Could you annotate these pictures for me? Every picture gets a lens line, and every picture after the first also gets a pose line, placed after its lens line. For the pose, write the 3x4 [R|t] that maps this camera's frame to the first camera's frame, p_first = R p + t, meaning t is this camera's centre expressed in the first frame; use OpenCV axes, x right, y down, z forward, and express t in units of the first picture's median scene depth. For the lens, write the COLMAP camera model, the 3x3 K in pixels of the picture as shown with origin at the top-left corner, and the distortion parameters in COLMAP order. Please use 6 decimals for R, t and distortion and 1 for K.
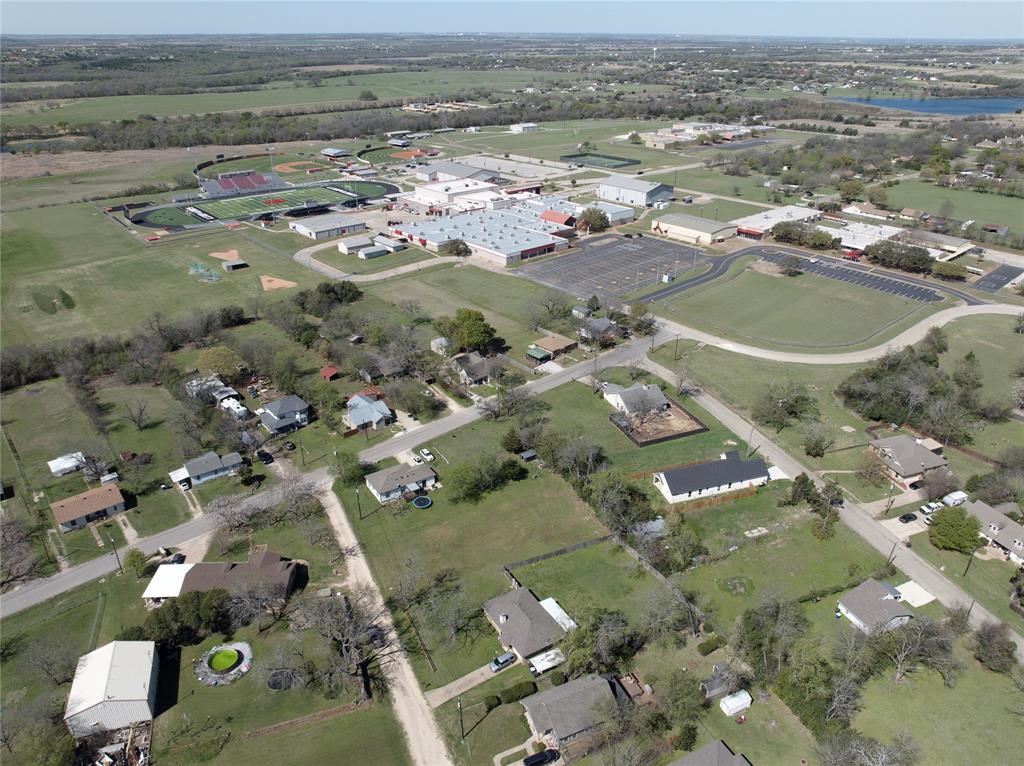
lens RADIAL K [[728.9, 0, 520.4], [0, 728.9, 362.1], [0, 0, 1]] dist [-0.043767, -0.004315]
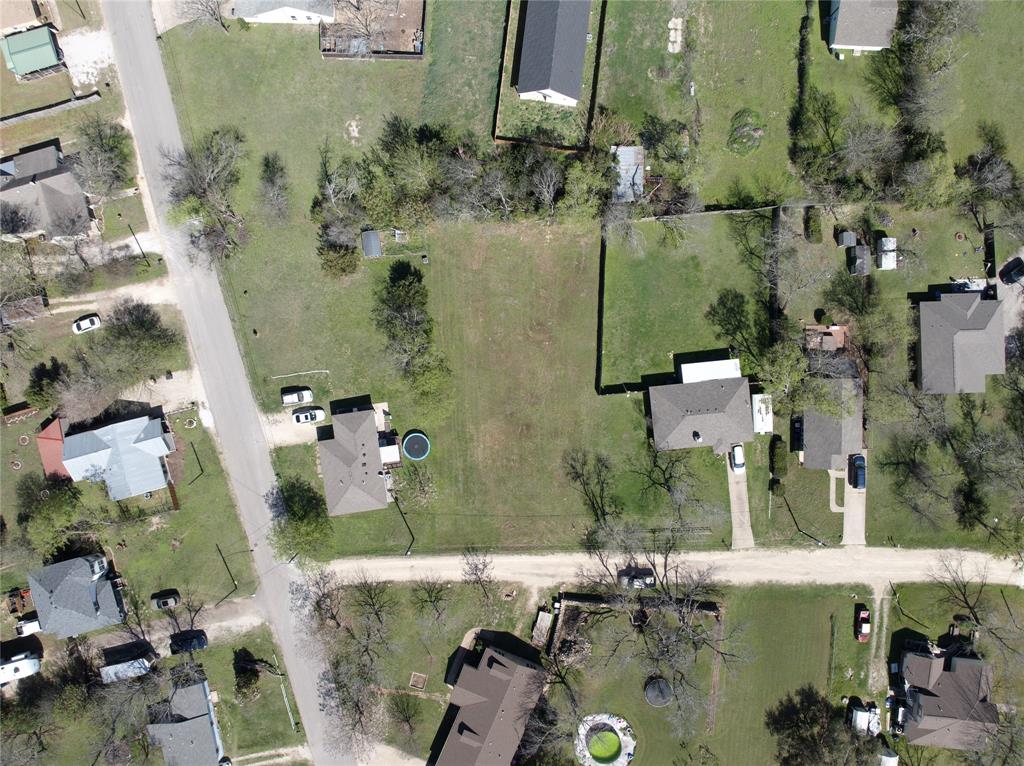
lens RADIAL K [[728.9, 0, 520.4], [0, 728.9, 362.1], [0, 0, 1]] dist [-0.043767, -0.004315]
pose [[0.432144, -0.901789, 0.005271, -0.028762], [0.373774, 0.184428, 0.908999, -0.382158], [-0.820698, -0.390848, 0.416764, 0.674027]]
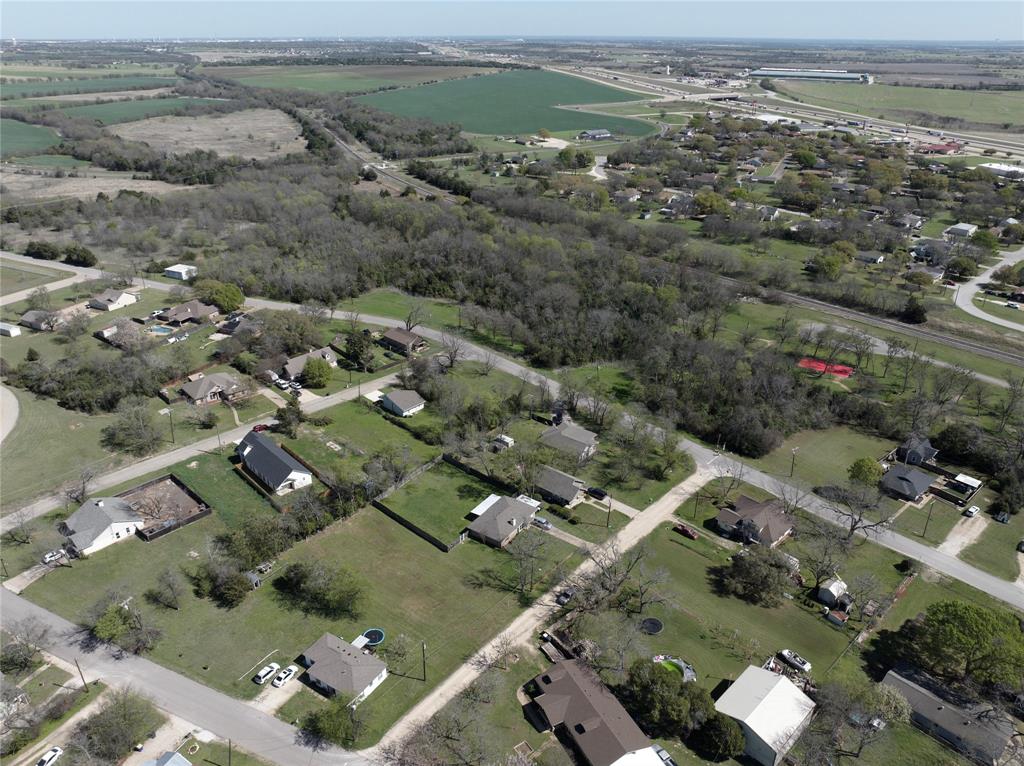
lens RADIAL K [[717.3, 0, 512.0], [0, 717.3, 383.0], [0, 0, 1]] dist [-0.032663, -0.001446]
pose [[-0.417243, -0.407452, 0.812337, -0.730077], [0.375868, 0.736459, 0.562451, -0.406519], [-0.827425, 0.540010, -0.154134, 0.836230]]
